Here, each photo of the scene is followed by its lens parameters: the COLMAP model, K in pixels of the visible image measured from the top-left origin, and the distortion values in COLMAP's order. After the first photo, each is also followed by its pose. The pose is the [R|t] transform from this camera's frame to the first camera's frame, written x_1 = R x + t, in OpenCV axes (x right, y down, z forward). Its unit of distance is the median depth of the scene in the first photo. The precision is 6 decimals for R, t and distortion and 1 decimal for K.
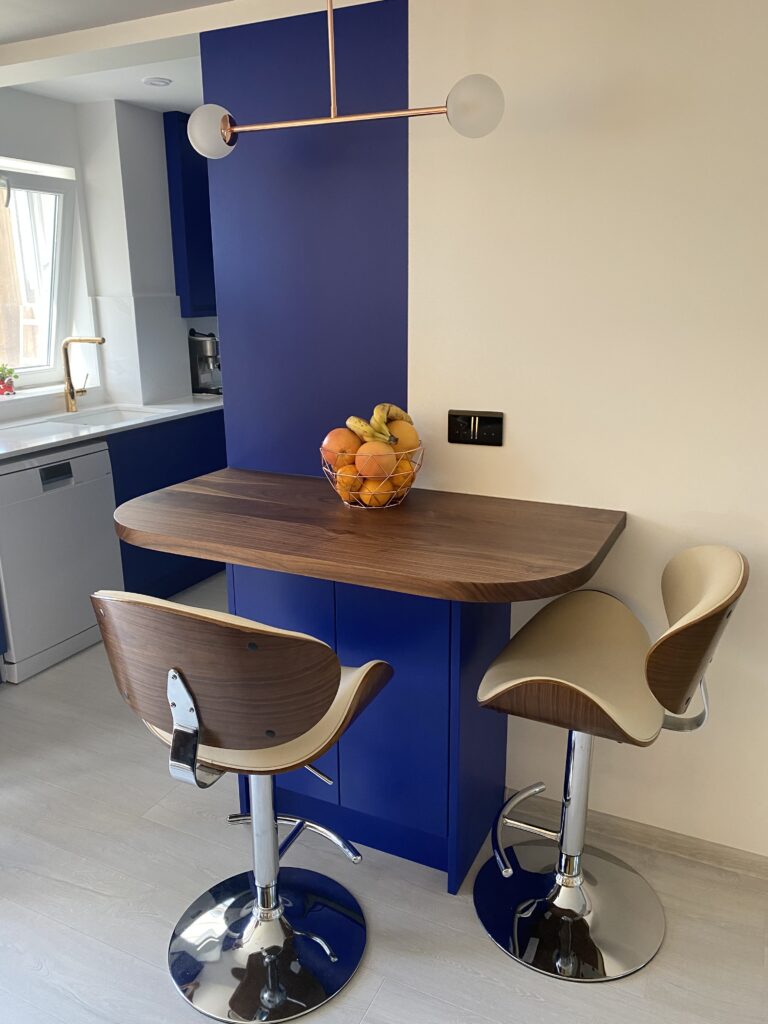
lens RADIAL K [[787.8, 0, 435.0], [0, 787.8, 516.0], [0, 0, 1]] dist [0.045645, -0.050551]
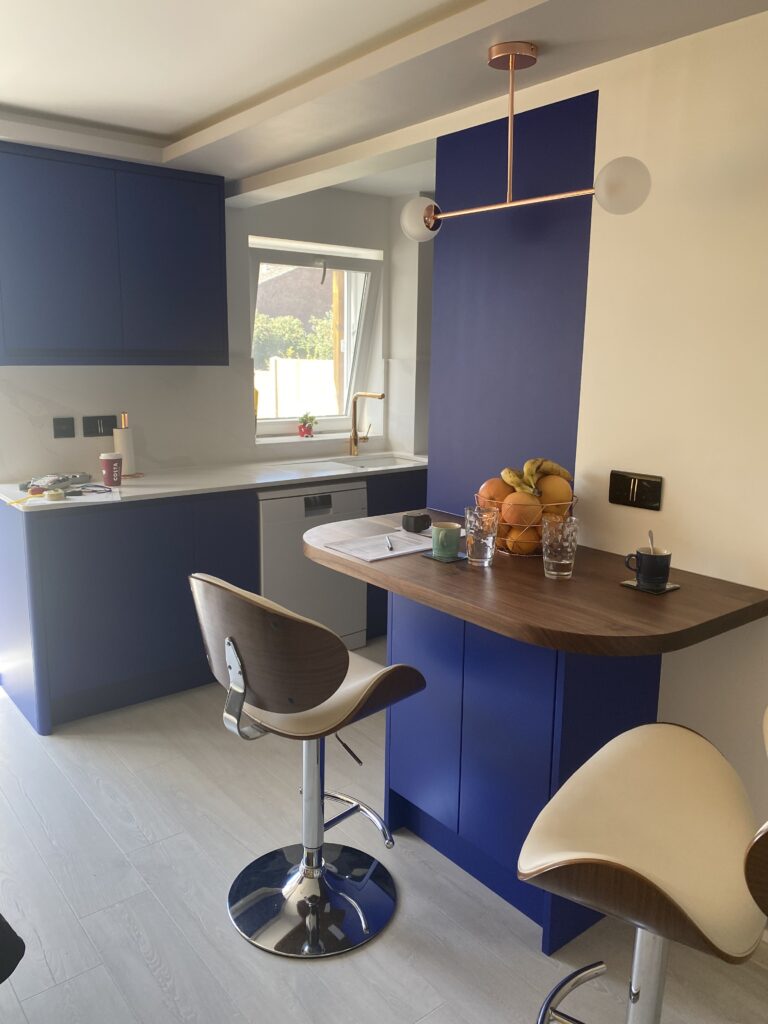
lens RADIAL K [[787.8, 0, 389.5], [0, 787.8, 521.9], [0, 0, 1]] dist [0.045645, -0.050551]
pose [[0.898286, 0.108375, -0.425838, 0.203373], [-0.138587, 0.989521, -0.040512, 0.011517], [0.416985, 0.095407, 0.903892, -0.031930]]
